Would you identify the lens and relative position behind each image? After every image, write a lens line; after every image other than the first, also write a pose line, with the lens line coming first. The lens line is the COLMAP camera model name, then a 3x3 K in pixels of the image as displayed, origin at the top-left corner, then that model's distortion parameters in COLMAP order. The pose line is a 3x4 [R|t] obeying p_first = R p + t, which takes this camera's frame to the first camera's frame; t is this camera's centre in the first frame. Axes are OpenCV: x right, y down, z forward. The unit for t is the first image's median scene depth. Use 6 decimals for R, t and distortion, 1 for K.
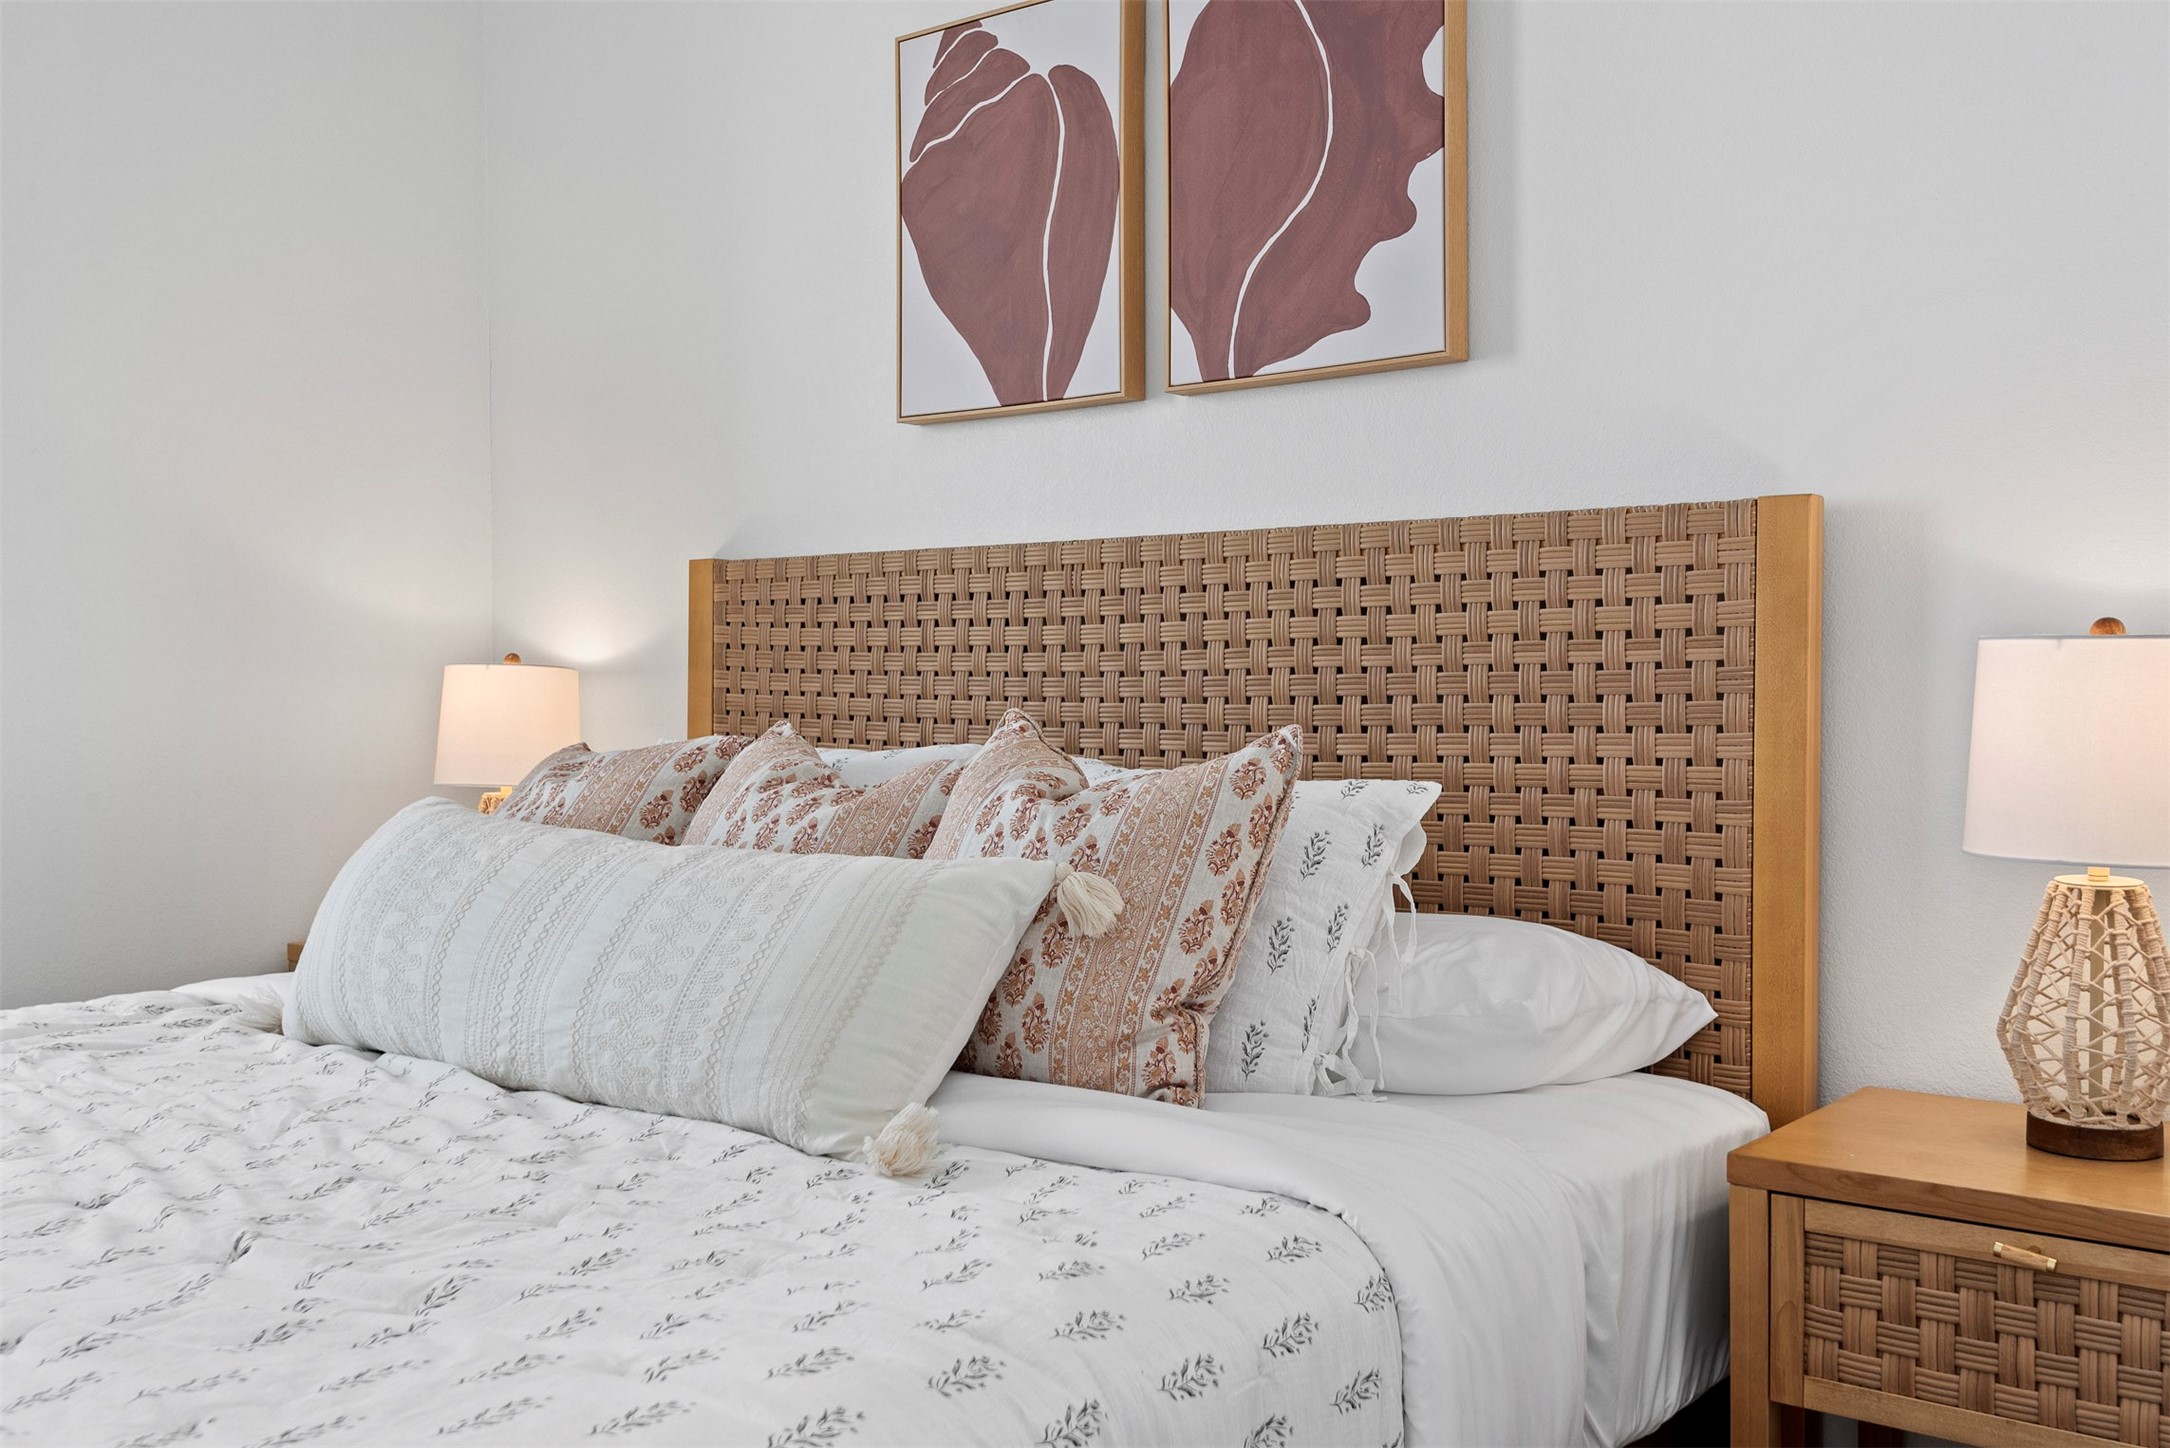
lens RADIAL K [[1960.0, 0, 1085.0], [0, 1960.0, 724.0], [0, 0, 1]] dist [0.085667, -0.000402]
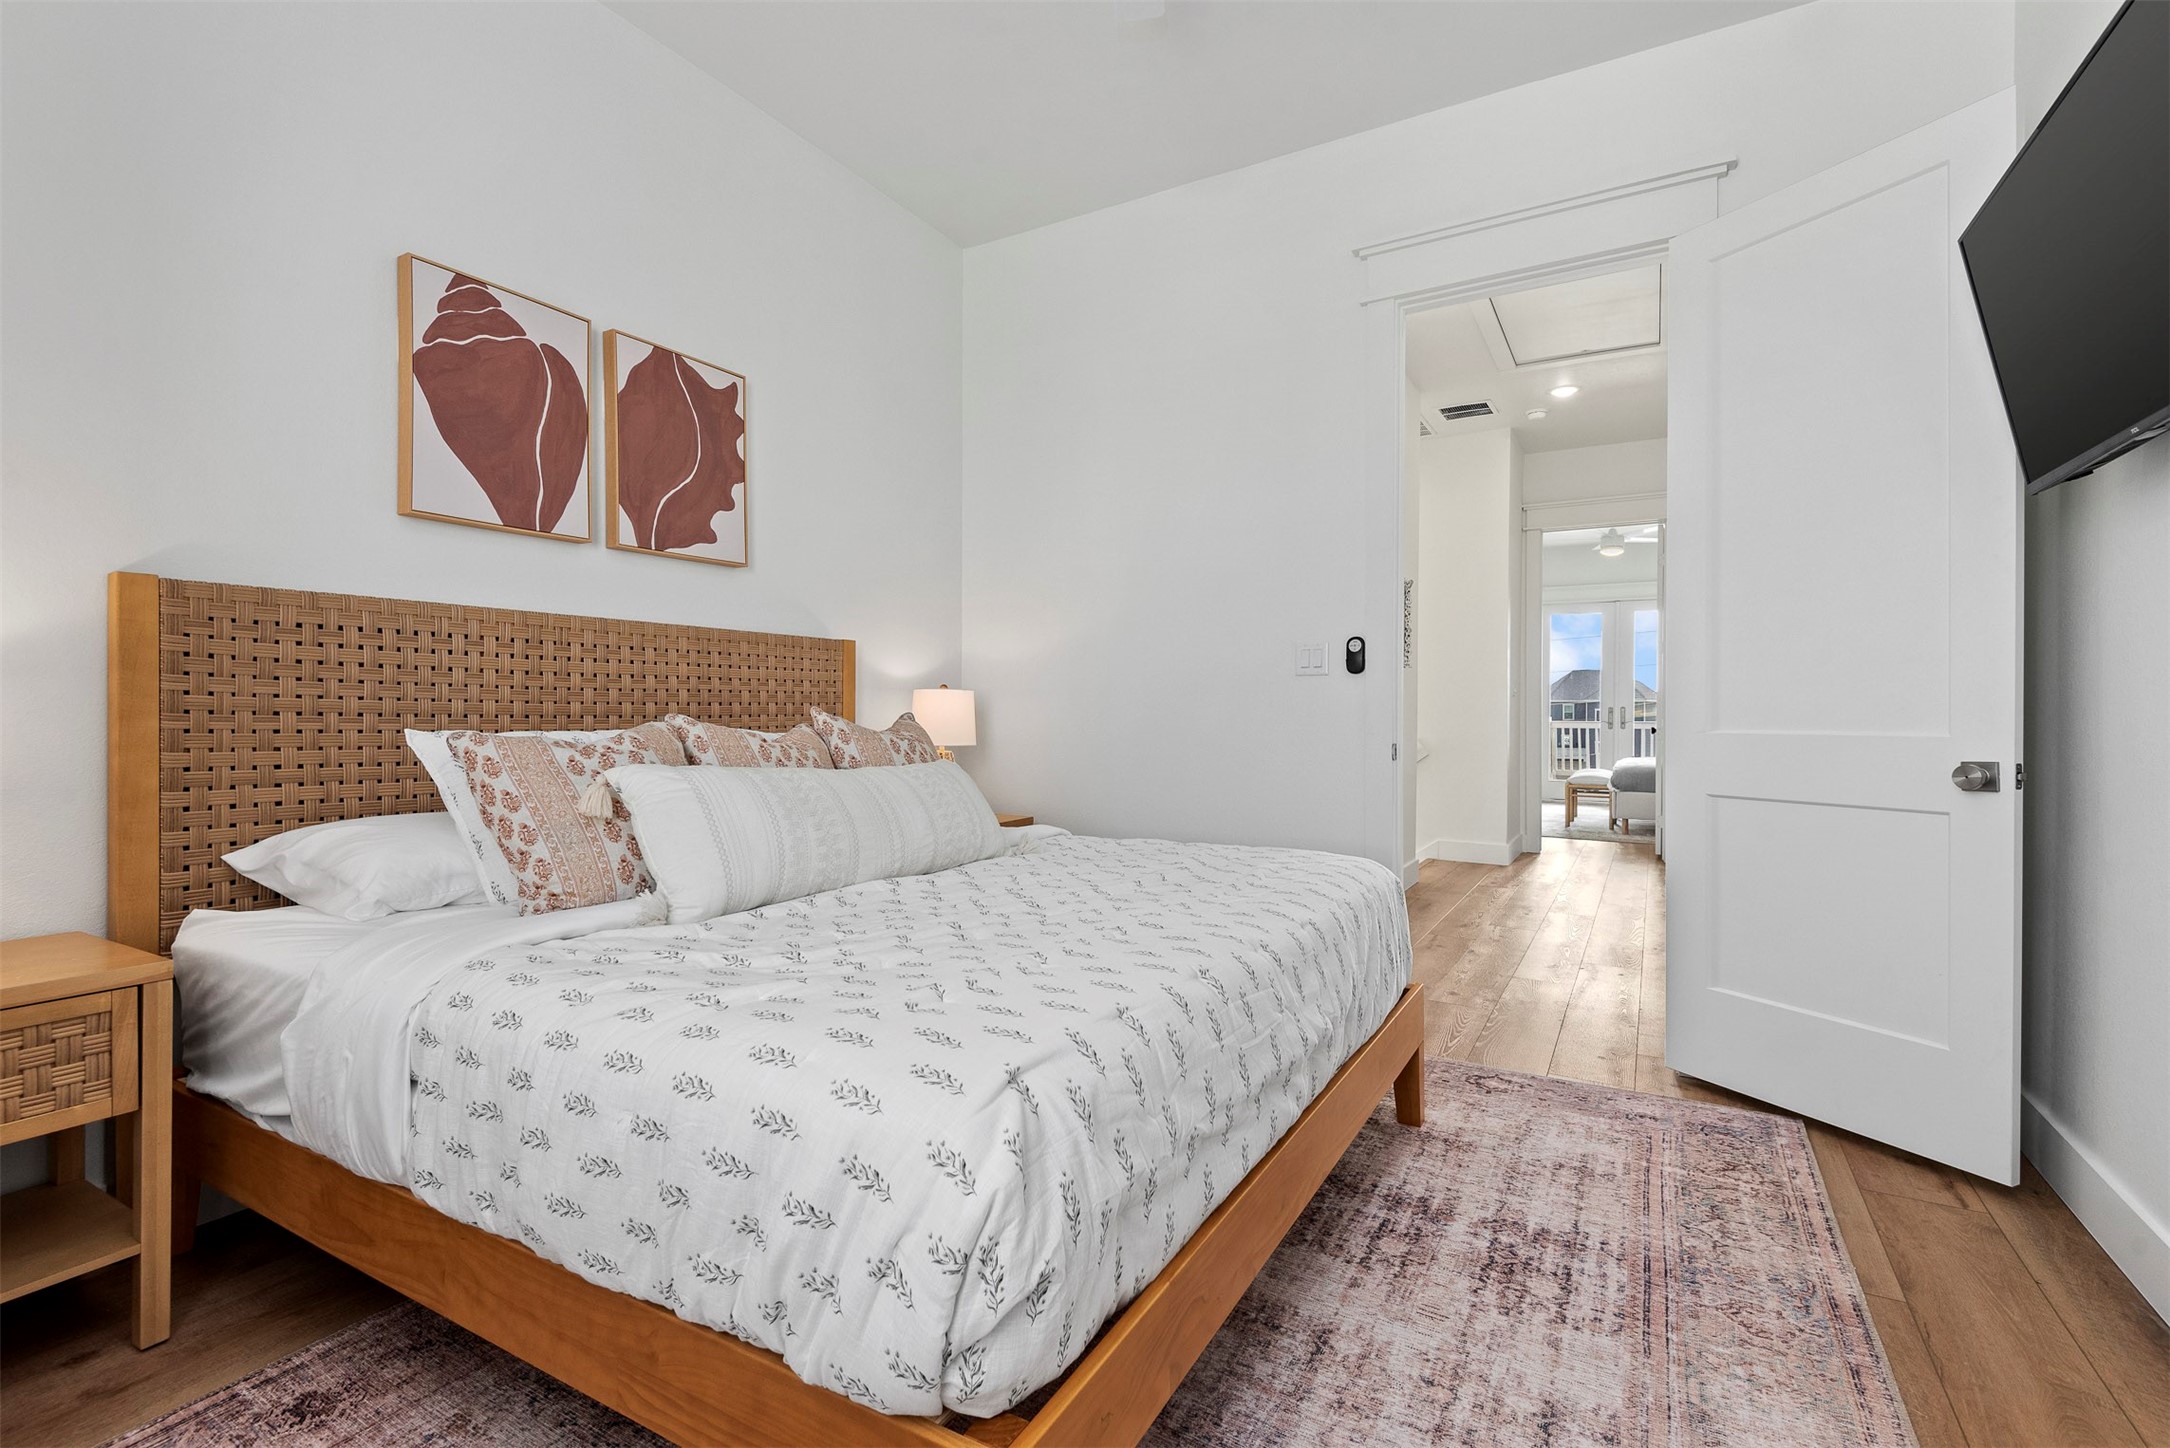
lens RADIAL K [[987.1, 0, 1085.0], [0, 987.1, 724.0], [0, 0, 1]] dist [0.002952, 0.000283]
pose [[-0.135929, -0.015525, 0.990597, -0.970805], [0.009367, 0.999812, 0.016954, -0.004120], [-0.990674, 0.011584, -0.135758, 0.653934]]
